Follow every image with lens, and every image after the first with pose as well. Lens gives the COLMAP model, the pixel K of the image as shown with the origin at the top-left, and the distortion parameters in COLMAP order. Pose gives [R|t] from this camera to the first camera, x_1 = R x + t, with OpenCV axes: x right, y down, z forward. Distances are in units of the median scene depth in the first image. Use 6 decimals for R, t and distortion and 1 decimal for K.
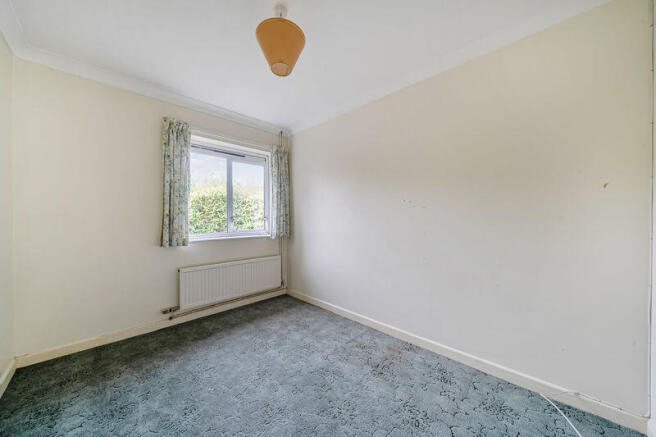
lens RADIAL K [[226.4, 0, 325.2], [0, 226.4, 220.1], [0, 0, 1]] dist [0.000344, 0.000160]
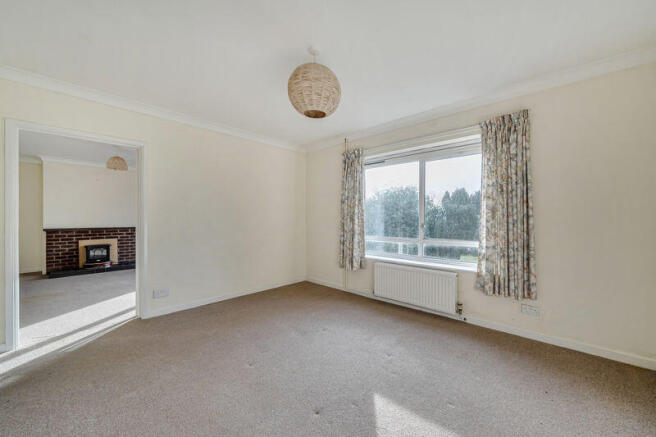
lens RADIAL K [[244.5, 0, 331.1], [0, 244.5, 220.5], [0, 0, 1]] dist [-0.001706, -0.000014]
pose [[0.103769, -0.006406, -0.994581, 0.749982], [-0.021494, 0.999731, -0.008682, 0.015685], [0.994369, 0.022279, 0.103603, 0.606028]]
